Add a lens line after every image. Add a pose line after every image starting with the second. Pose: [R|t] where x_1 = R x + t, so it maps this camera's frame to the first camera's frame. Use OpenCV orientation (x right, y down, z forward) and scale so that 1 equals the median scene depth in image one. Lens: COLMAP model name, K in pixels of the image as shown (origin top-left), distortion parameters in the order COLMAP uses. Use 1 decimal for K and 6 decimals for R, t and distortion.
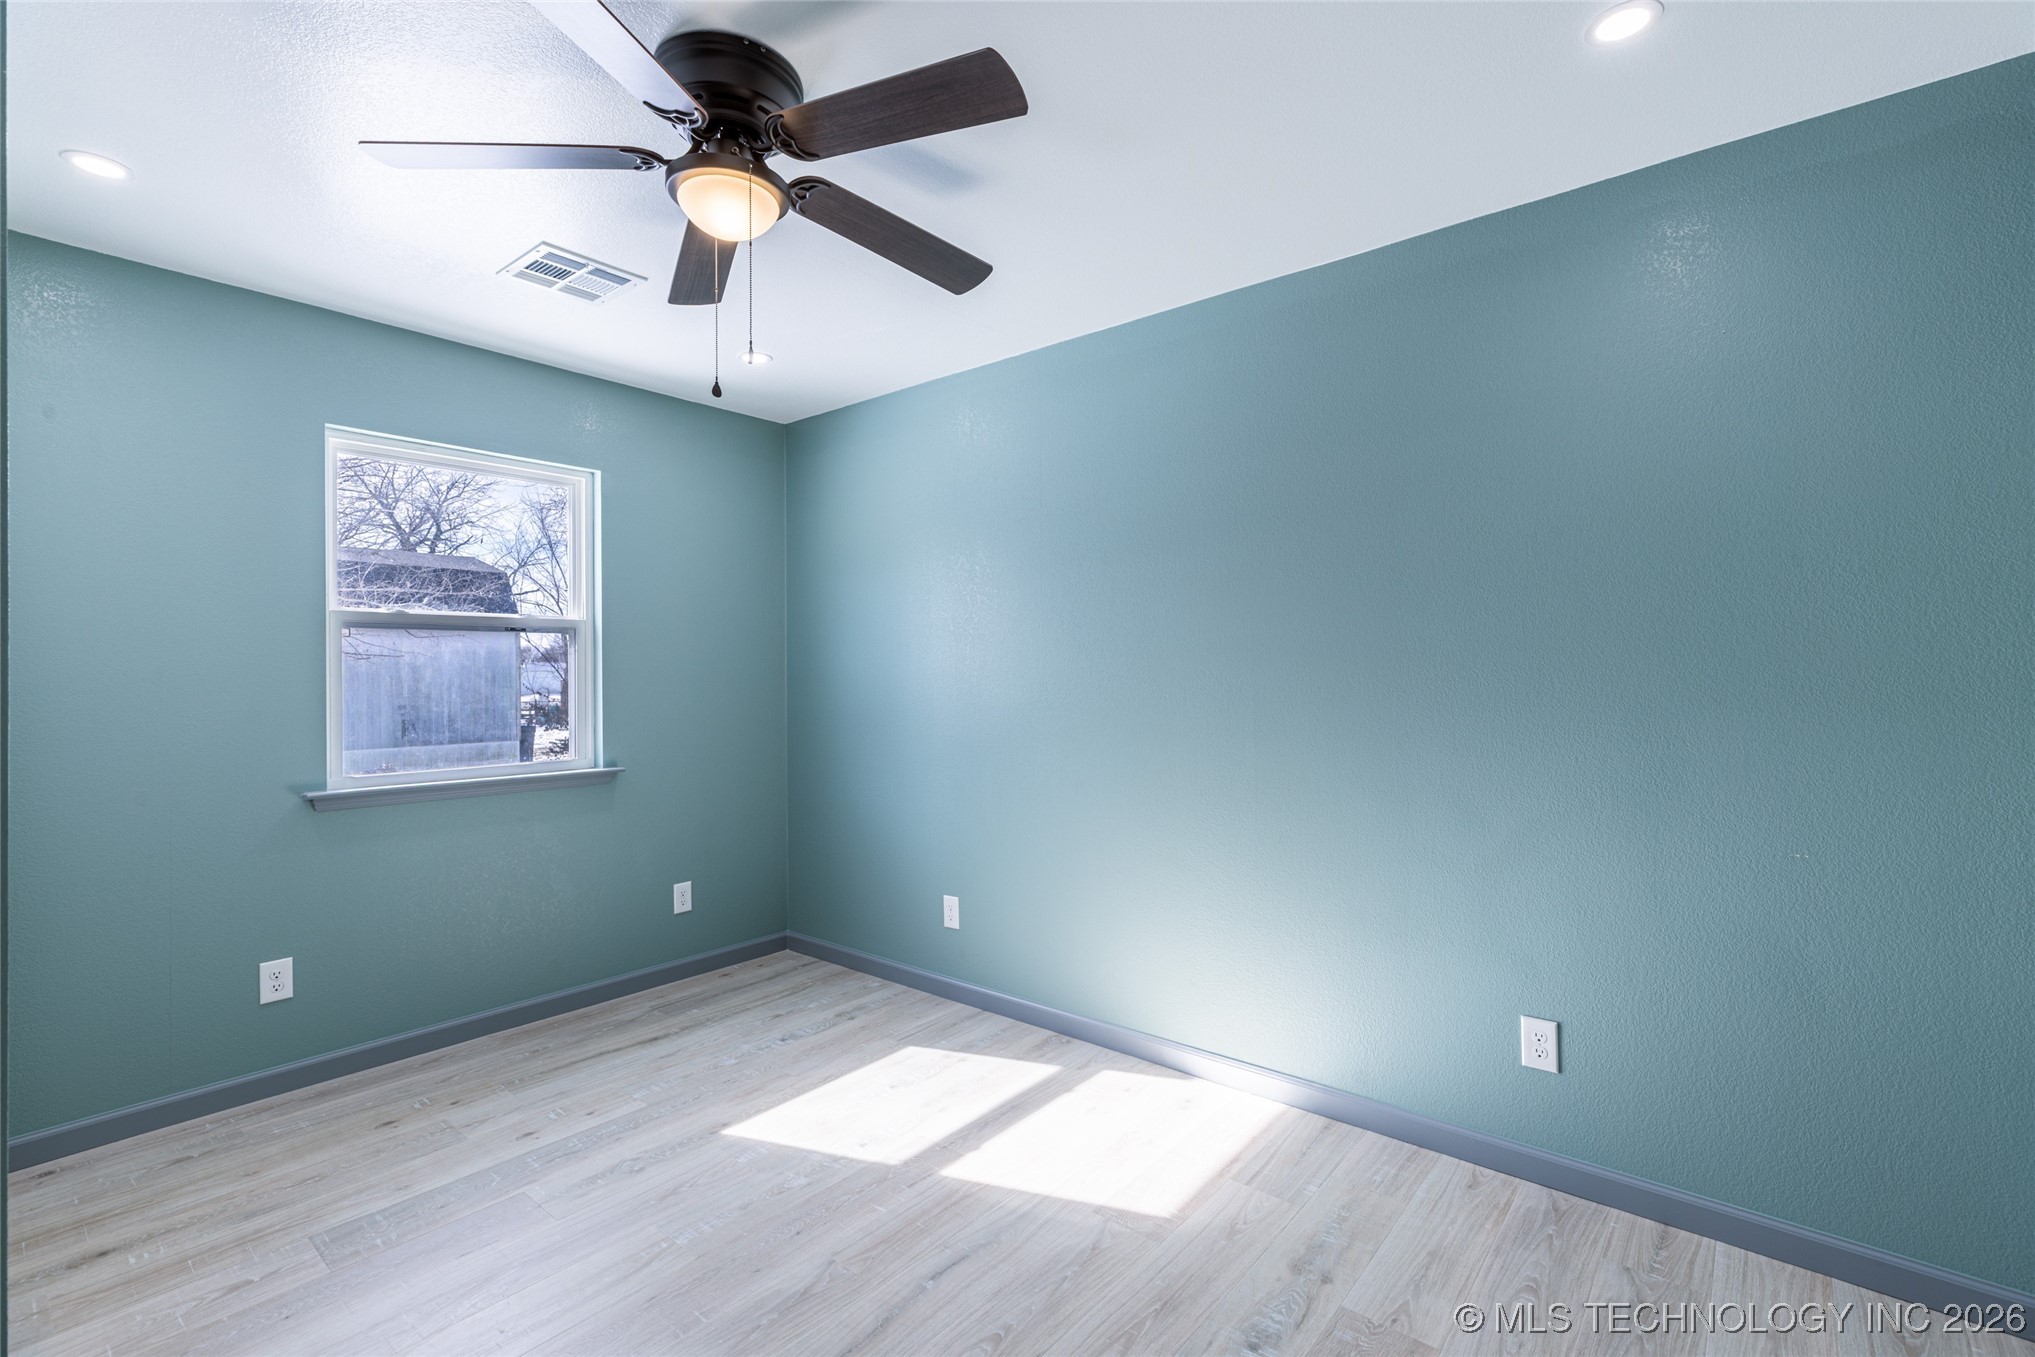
lens RADIAL K [[900.7, 0, 1009.7], [0, 900.7, 676.1], [0, 0, 1]] dist [0.002917, -0.000048]
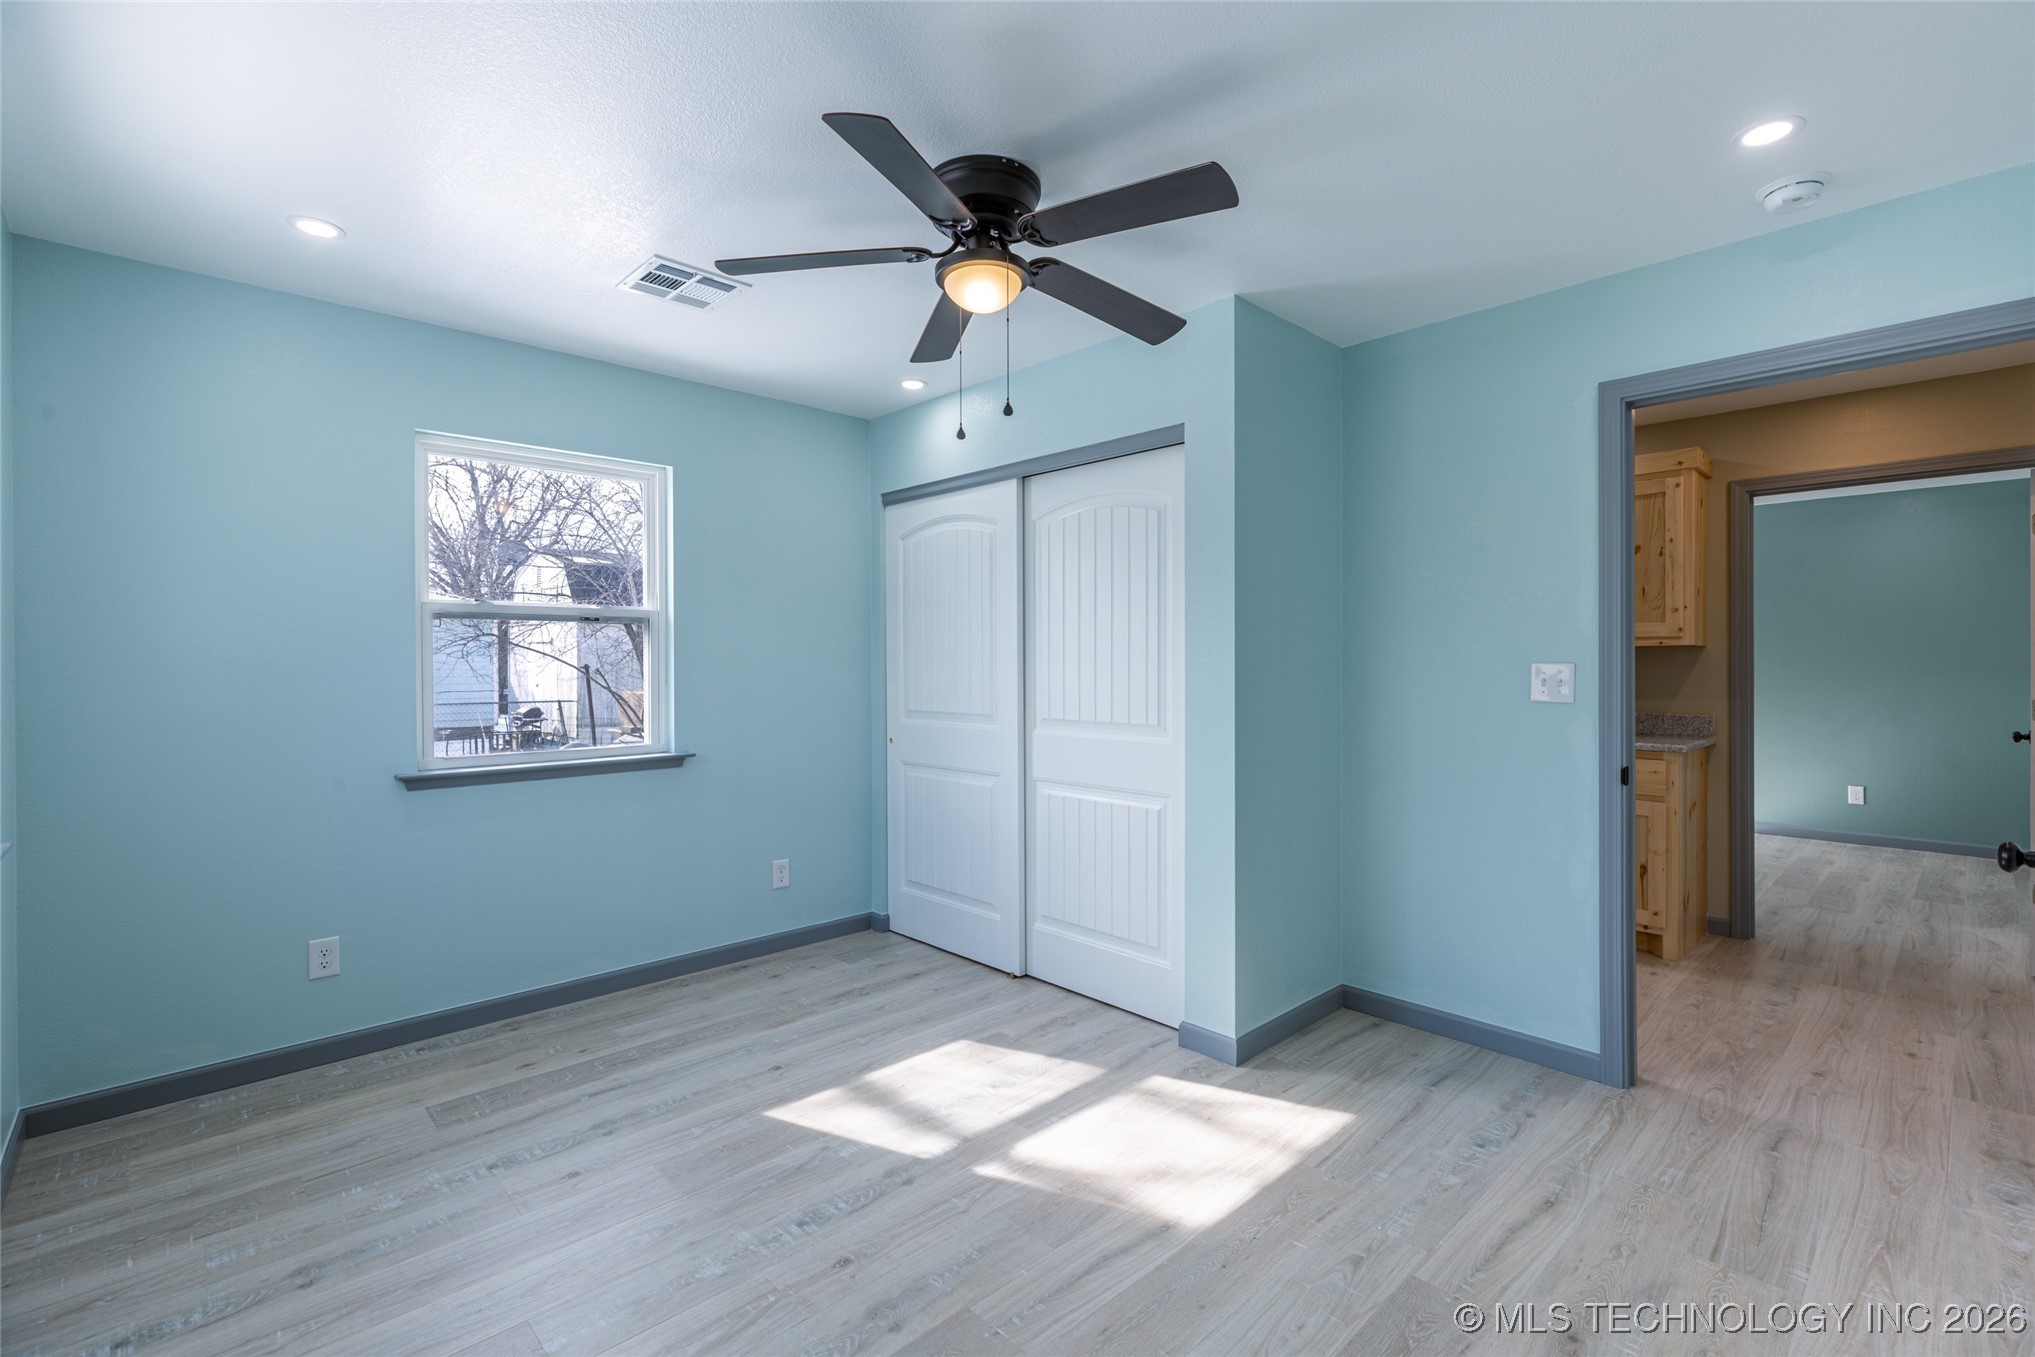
lens RADIAL K [[900.7, 0, 1017.8], [0, 900.7, 682.8], [0, 0, 1]] dist [0.002917, -0.000048]
pose [[0.997940, -0.007009, -0.063769, -0.183709], [0.008621, 0.999650, 0.025024, -0.020129], [0.063571, -0.025522, 0.997651, -0.211659]]
